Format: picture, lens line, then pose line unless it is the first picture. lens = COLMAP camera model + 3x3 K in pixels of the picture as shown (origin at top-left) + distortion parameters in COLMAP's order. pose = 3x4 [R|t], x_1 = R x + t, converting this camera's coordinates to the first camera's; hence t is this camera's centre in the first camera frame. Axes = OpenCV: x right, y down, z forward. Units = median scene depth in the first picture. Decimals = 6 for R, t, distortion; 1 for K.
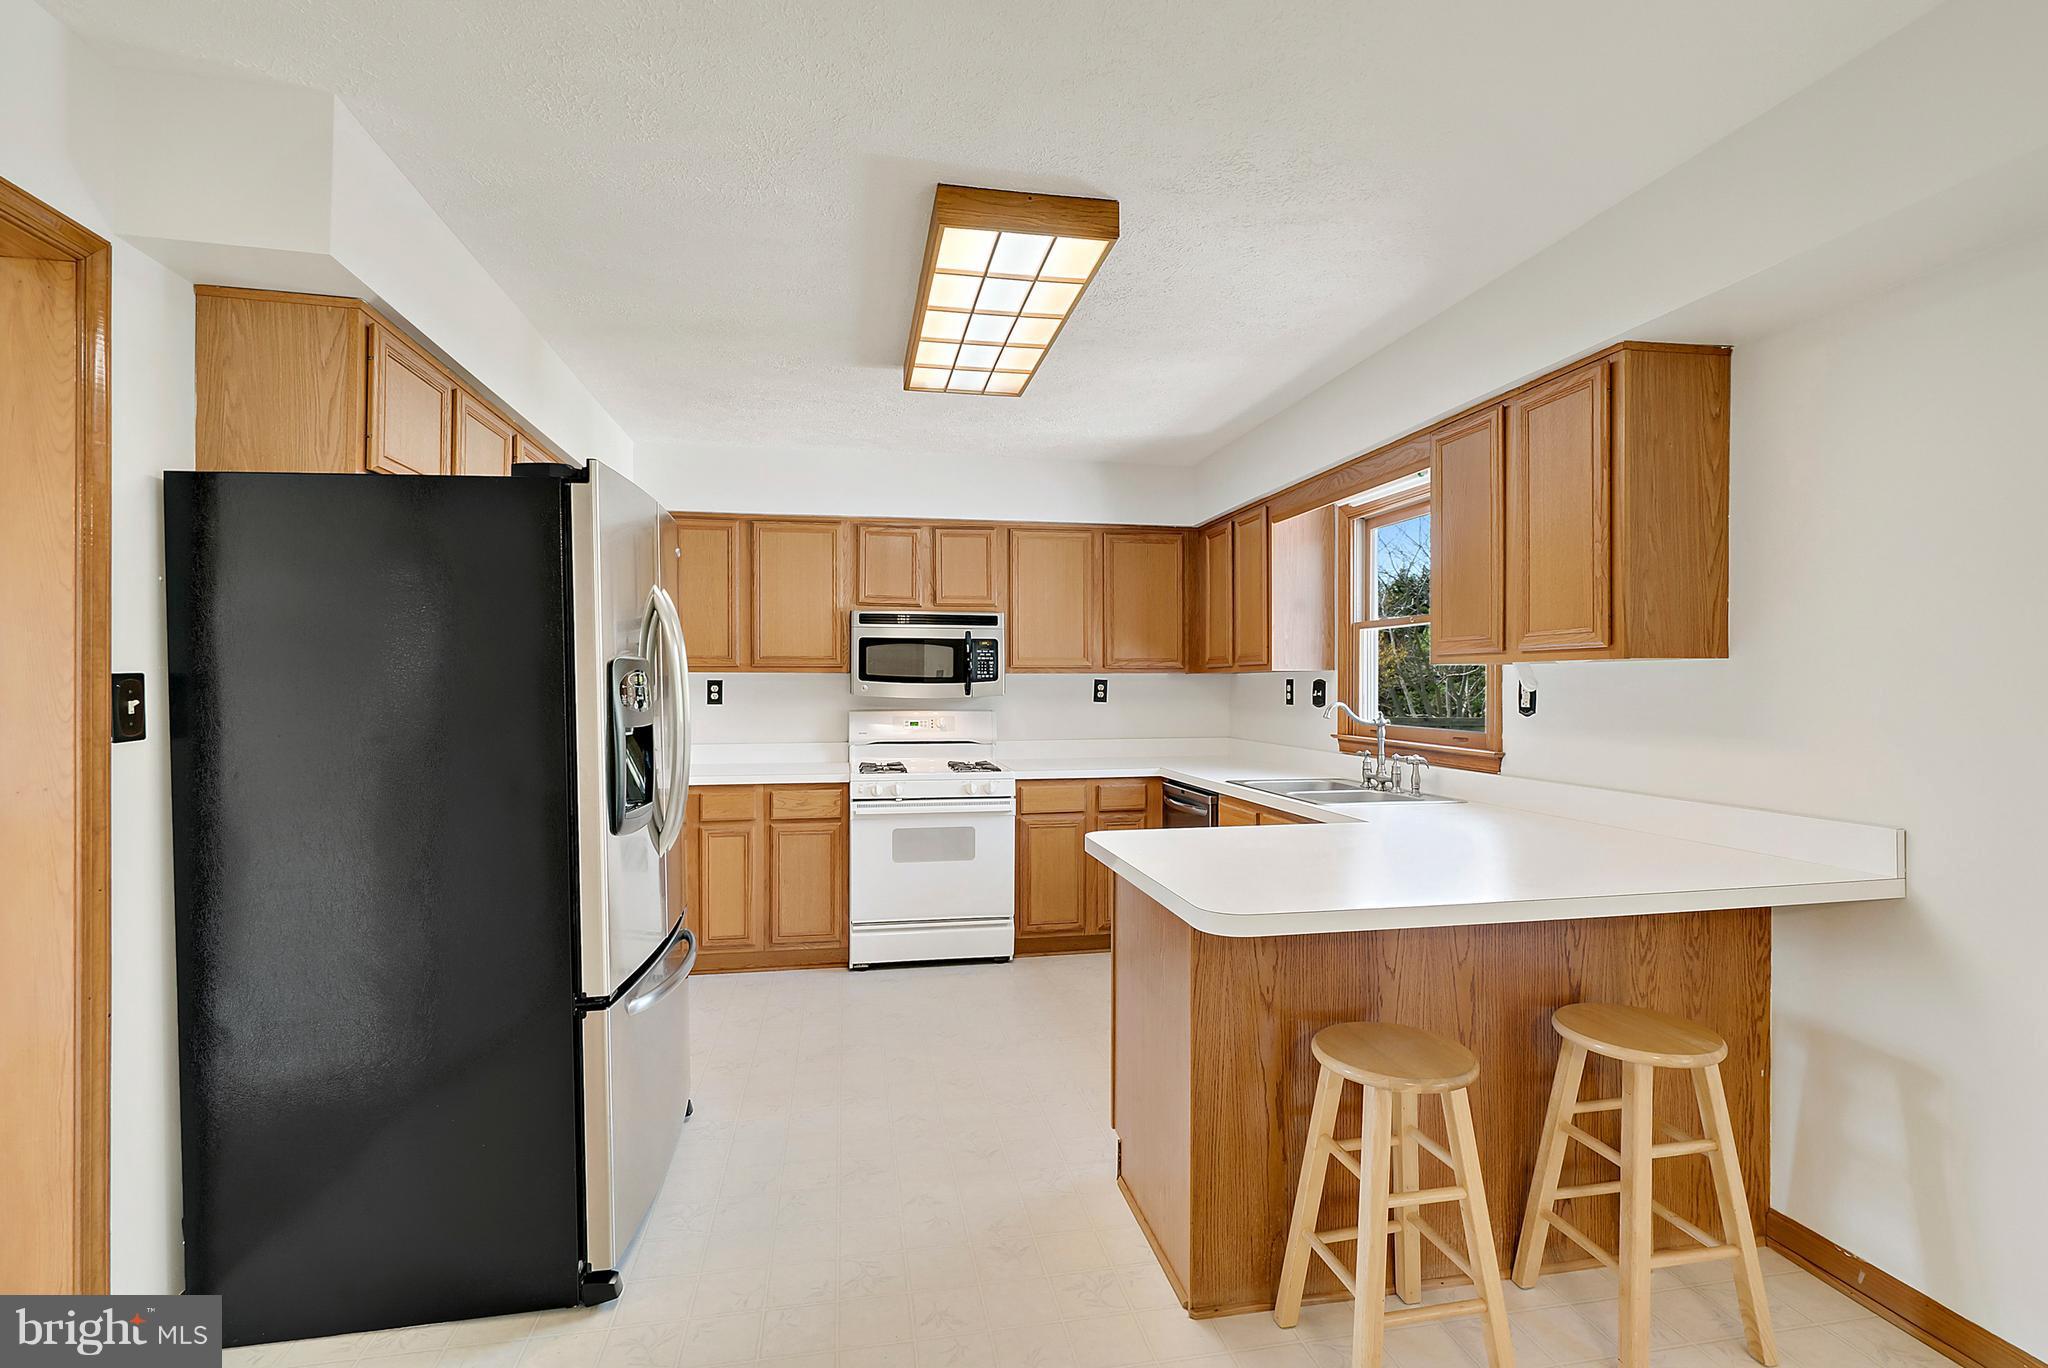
lens RADIAL K [[938.8, 0, 1019.5], [0, 938.8, 693.9], [0, 0, 1]] dist [-0.001610, 0.000028]
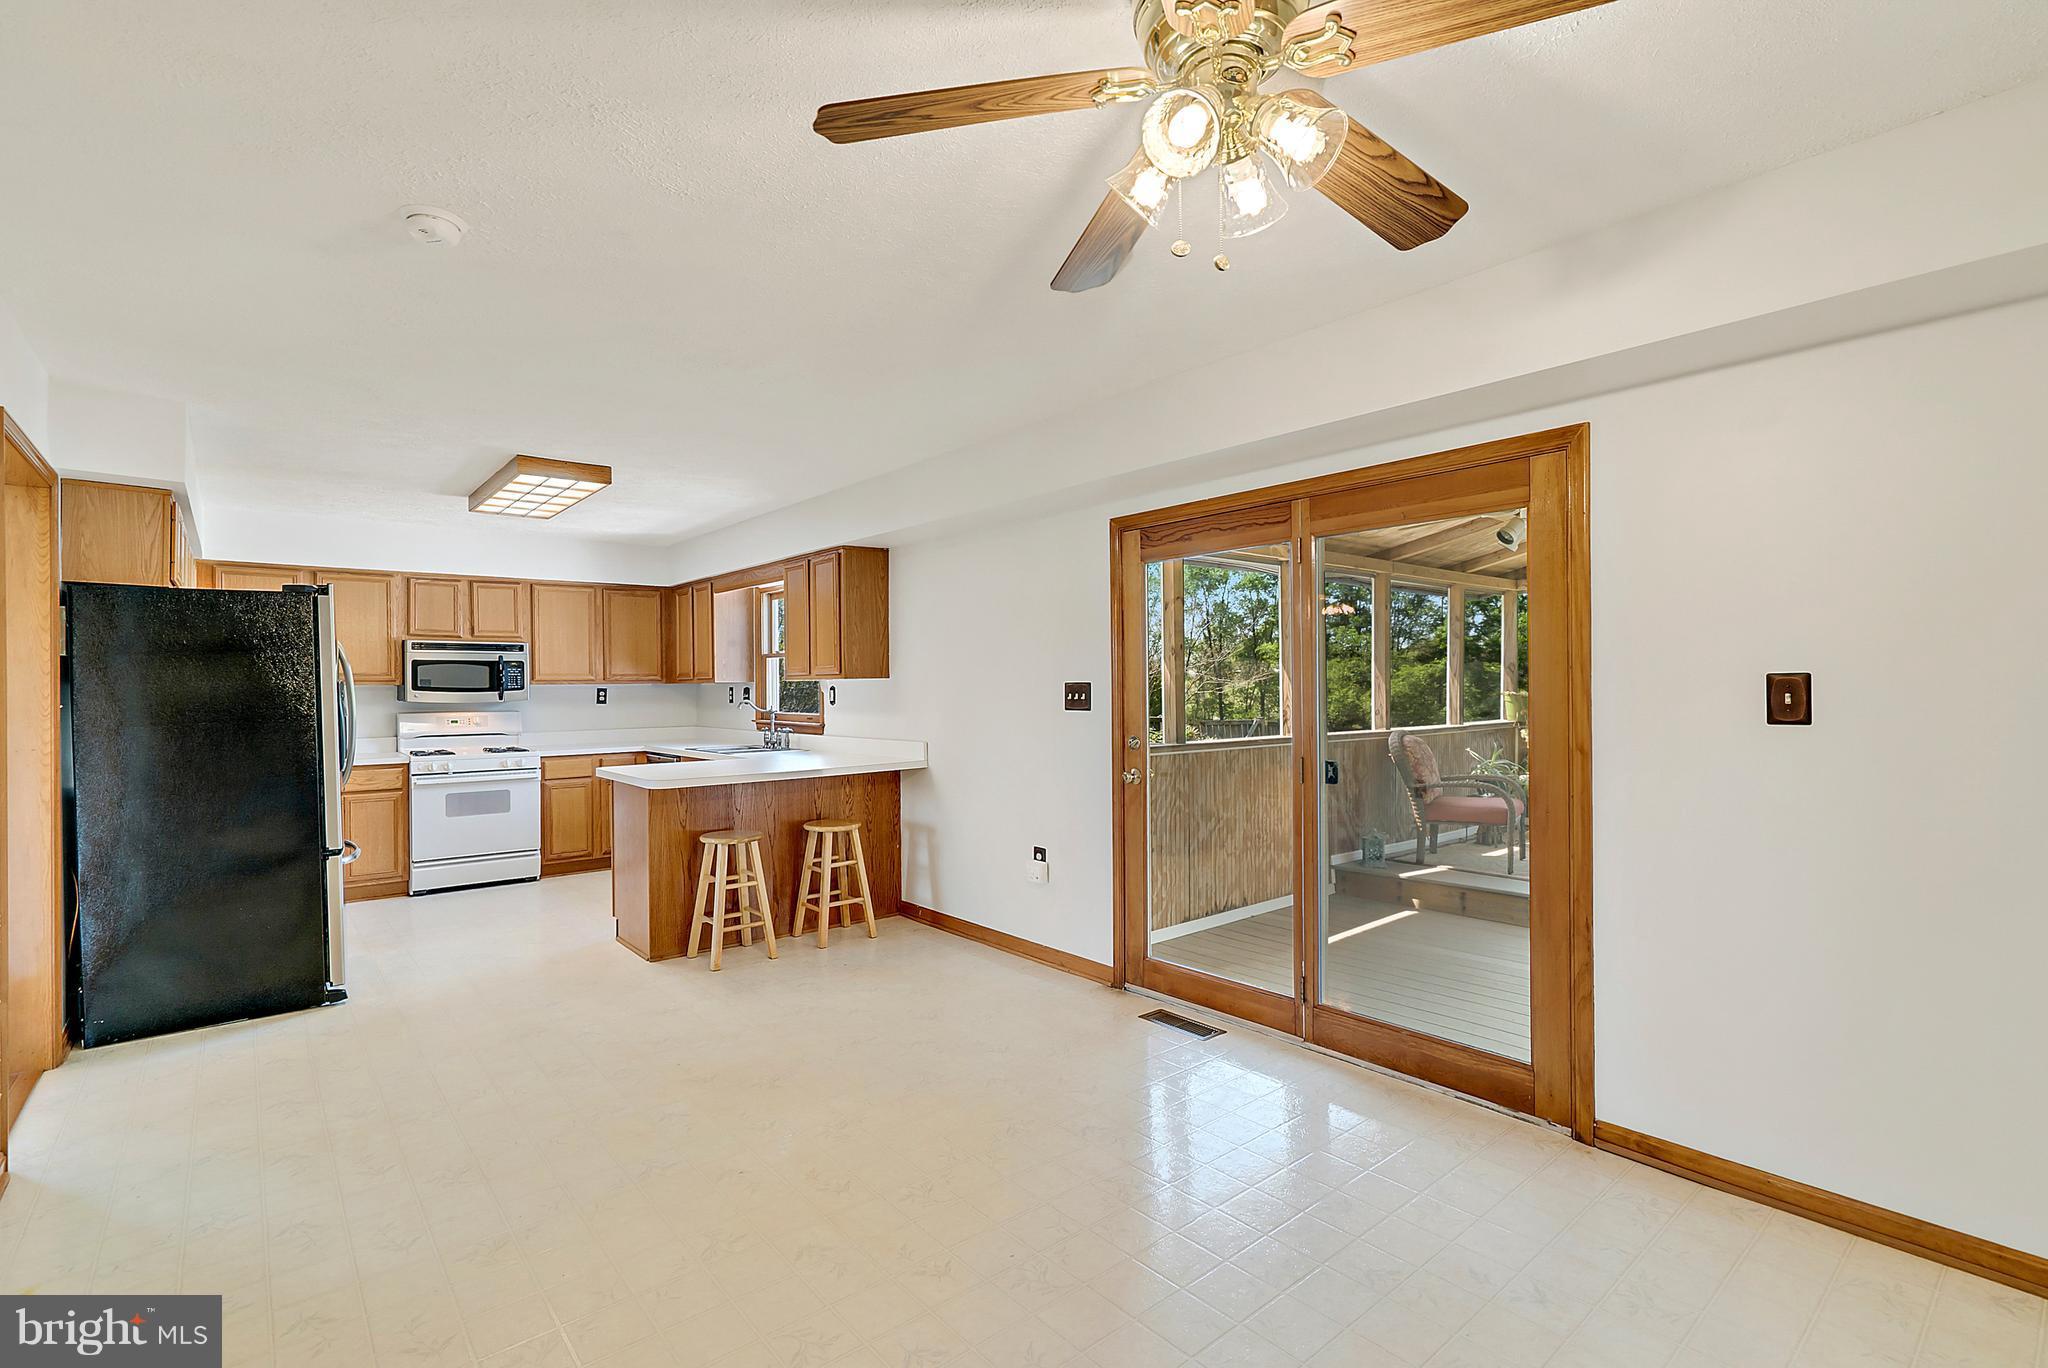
lens RADIAL K [[929.7, 0, 1023.2], [0, 929.7, 691.8], [0, 0, 1]] dist [-0.002160, 0.000018]
pose [[0.869855, -0.010148, 0.493203, -0.064945], [0.013976, 0.999894, -0.004076, 0.006008], [-0.493109, 0.010438, 0.869905, -0.666314]]
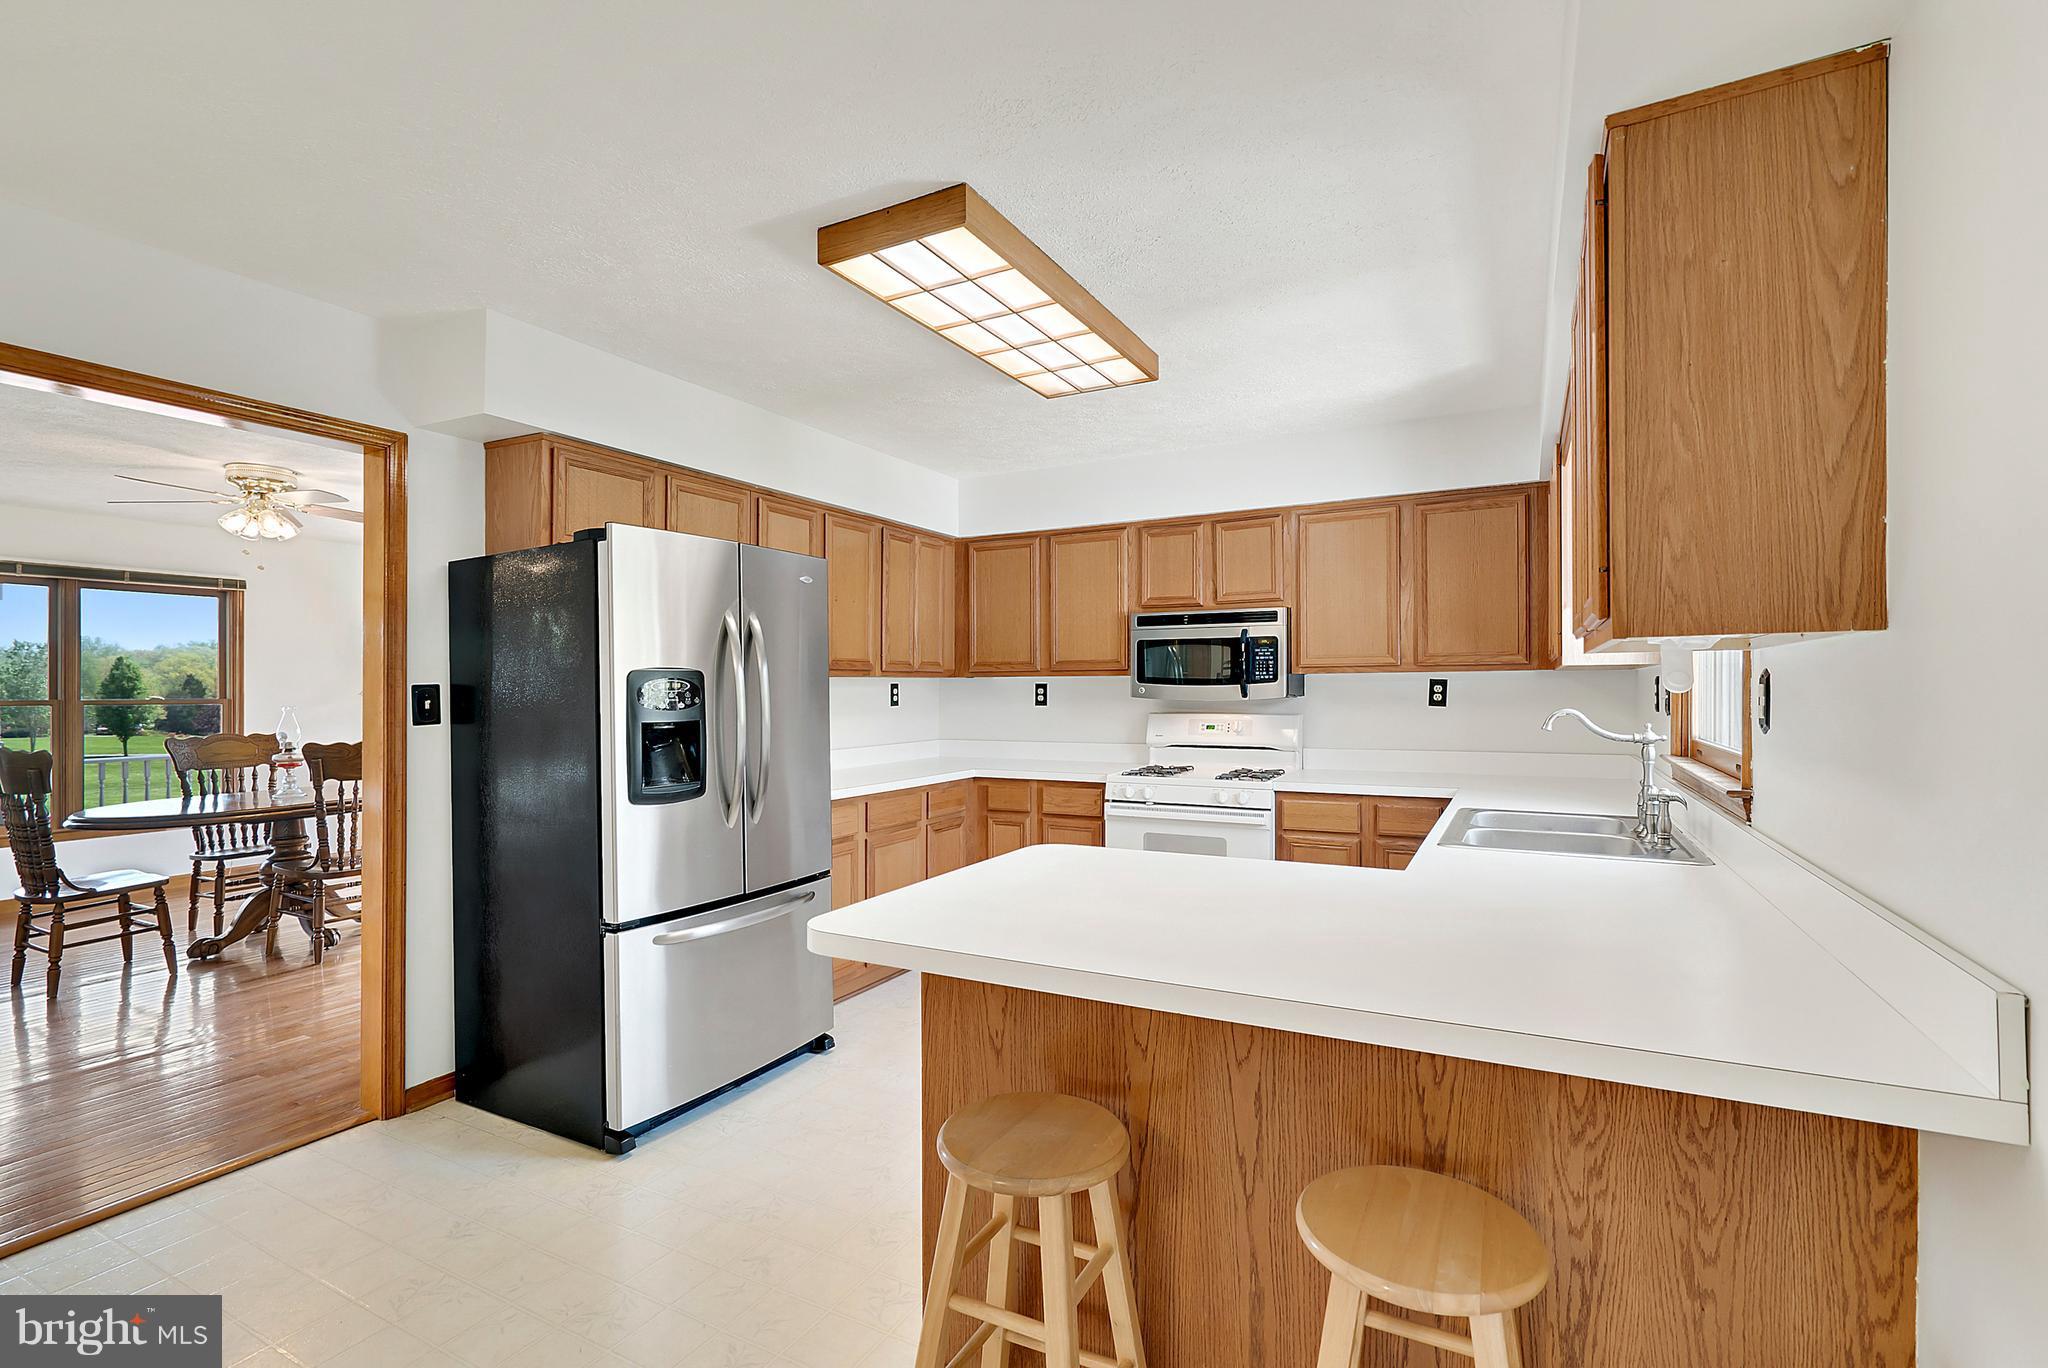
lens RADIAL K [[929.7, 0, 1023.2], [0, 929.7, 691.8], [0, 0, 1]] dist [-0.002160, 0.000018]
pose [[0.775938, -0.002974, -0.630802, 0.380833], [0.000248, 0.999990, -0.004410, -0.000498], [0.630809, 0.003266, 0.775932, 0.154517]]
